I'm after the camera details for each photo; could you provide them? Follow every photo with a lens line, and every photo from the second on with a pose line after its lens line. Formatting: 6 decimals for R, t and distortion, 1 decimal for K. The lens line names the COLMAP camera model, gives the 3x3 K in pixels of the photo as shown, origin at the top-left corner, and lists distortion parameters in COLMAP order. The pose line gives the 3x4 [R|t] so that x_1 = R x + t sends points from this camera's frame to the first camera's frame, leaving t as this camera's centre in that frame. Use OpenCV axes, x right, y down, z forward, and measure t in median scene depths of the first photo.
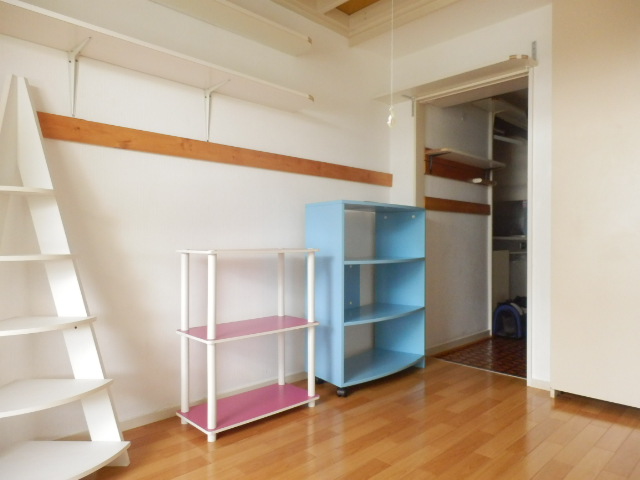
lens RADIAL K [[447.6, 0, 320.0], [0, 447.6, 240.0], [0, 0, 1]] dist [0.000417, 0.003667]
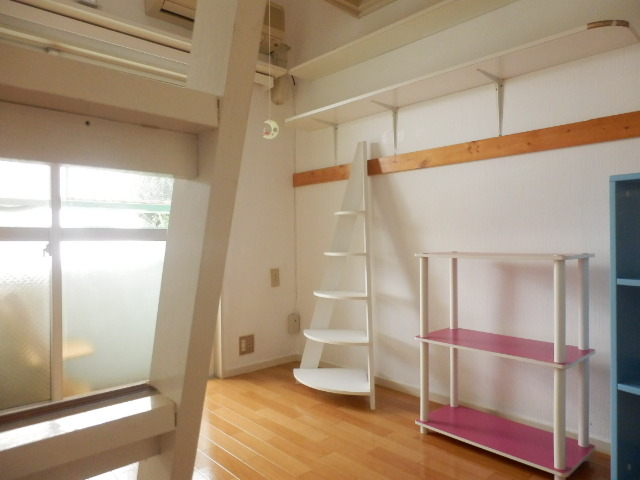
lens RADIAL K [[447.6, 0, 320.0], [0, 447.6, 240.0], [0, 0, 1]] dist [0.000417, 0.003667]
pose [[-0.024022, -0.002090, -0.999709, 0.713536], [0.004613, 0.999987, -0.002201, -0.004718], [0.999701, -0.004664, -0.024012, 0.678933]]
